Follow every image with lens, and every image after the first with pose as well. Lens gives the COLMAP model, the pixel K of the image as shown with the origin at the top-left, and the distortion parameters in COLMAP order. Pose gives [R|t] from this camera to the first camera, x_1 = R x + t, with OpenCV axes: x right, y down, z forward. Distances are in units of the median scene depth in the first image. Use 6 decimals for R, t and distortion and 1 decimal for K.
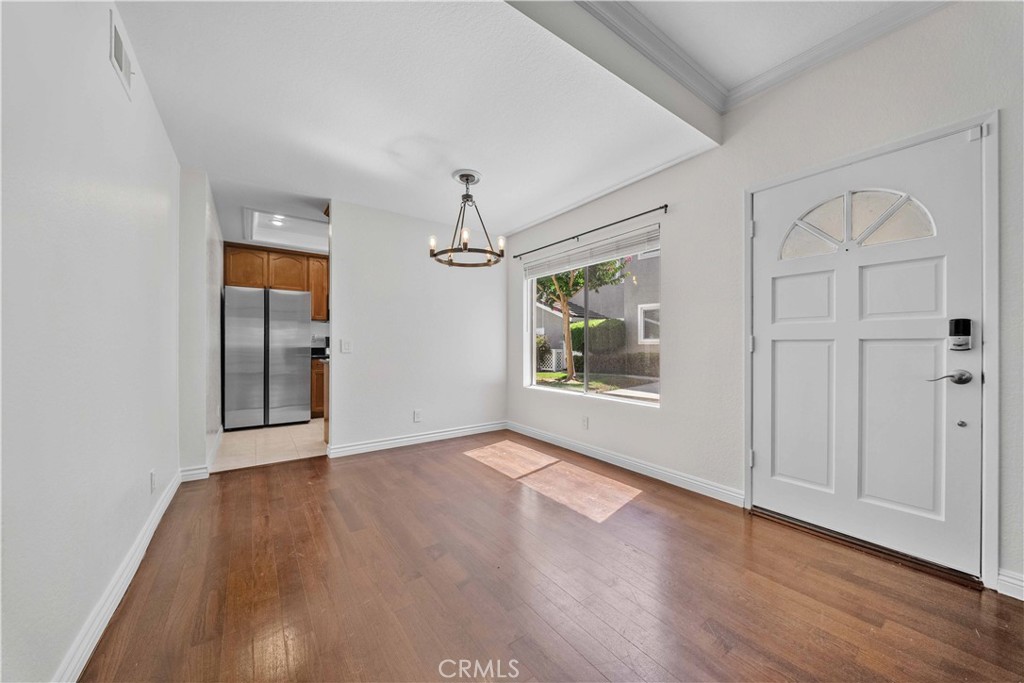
lens RADIAL K [[359.2, 0, 509.6], [0, 359.2, 340.4], [0, 0, 1]] dist [-0.000697, -0.000102]
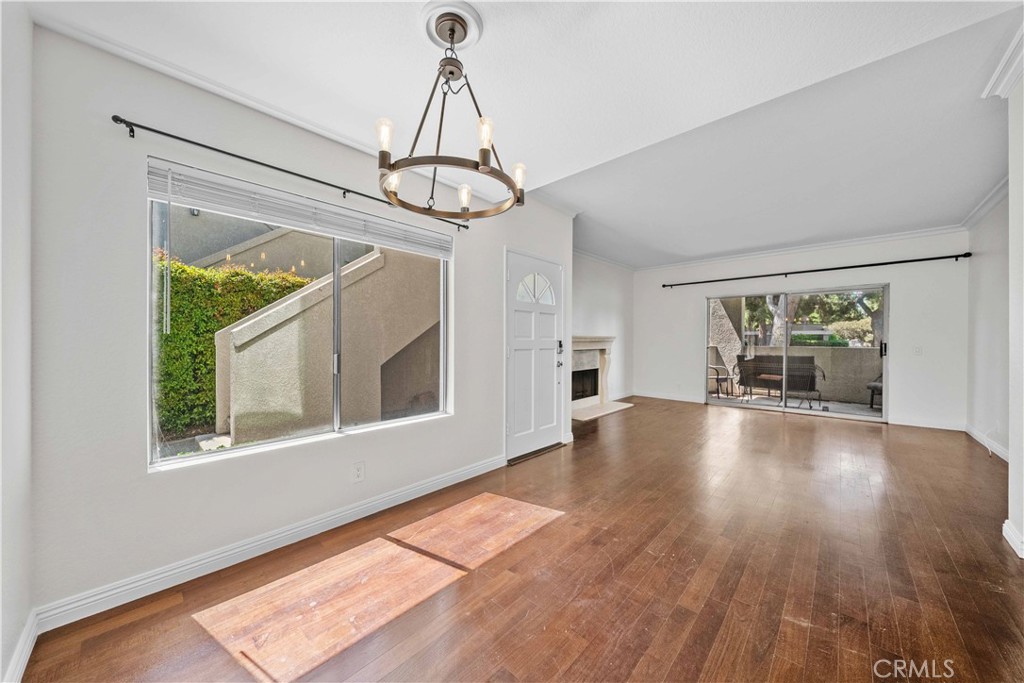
lens RADIAL K [[359.2, 0, 509.6], [0, 359.2, 340.4], [0, 0, 1]] dist [-0.000697, -0.000102]
pose [[-0.201317, -0.001169, 0.979525, -0.482303], [-0.014454, 0.999894, -0.001778, -0.022511], [-0.979419, -0.014515, -0.201313, 0.804952]]
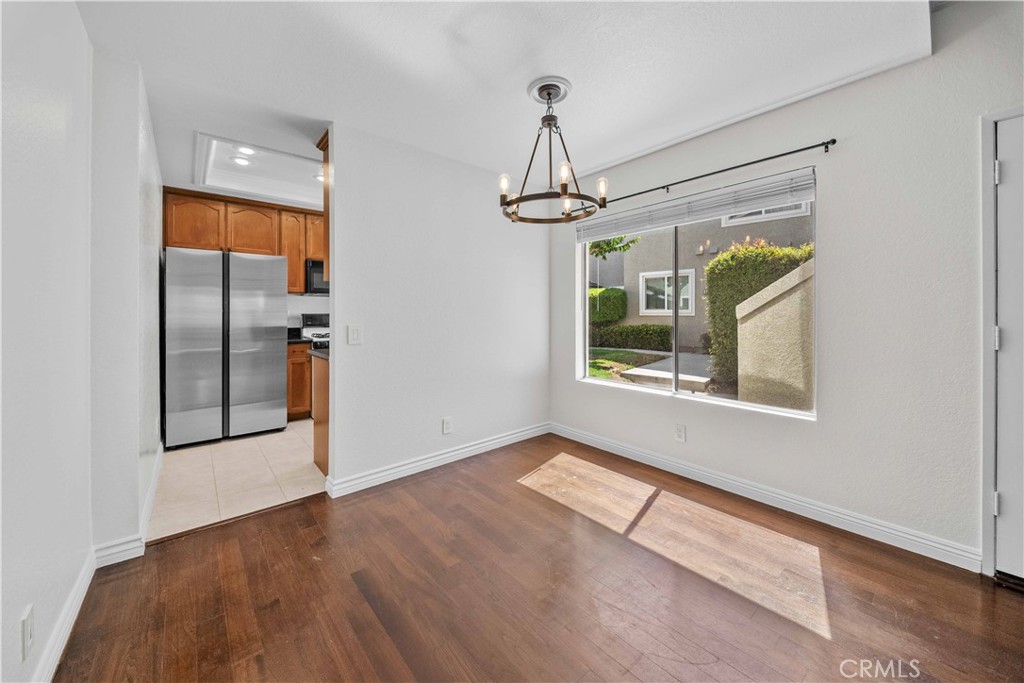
lens RADIAL K [[372.5, 0, 509.2], [0, 372.5, 310.2], [0, 0, 1]] dist [-0.008799, -0.000266]
pose [[0.996410, -0.002696, 0.084621, -0.201660], [0.002101, 0.999972, 0.007121, -0.033881], [-0.084638, -0.006918, 0.996388, 0.238775]]
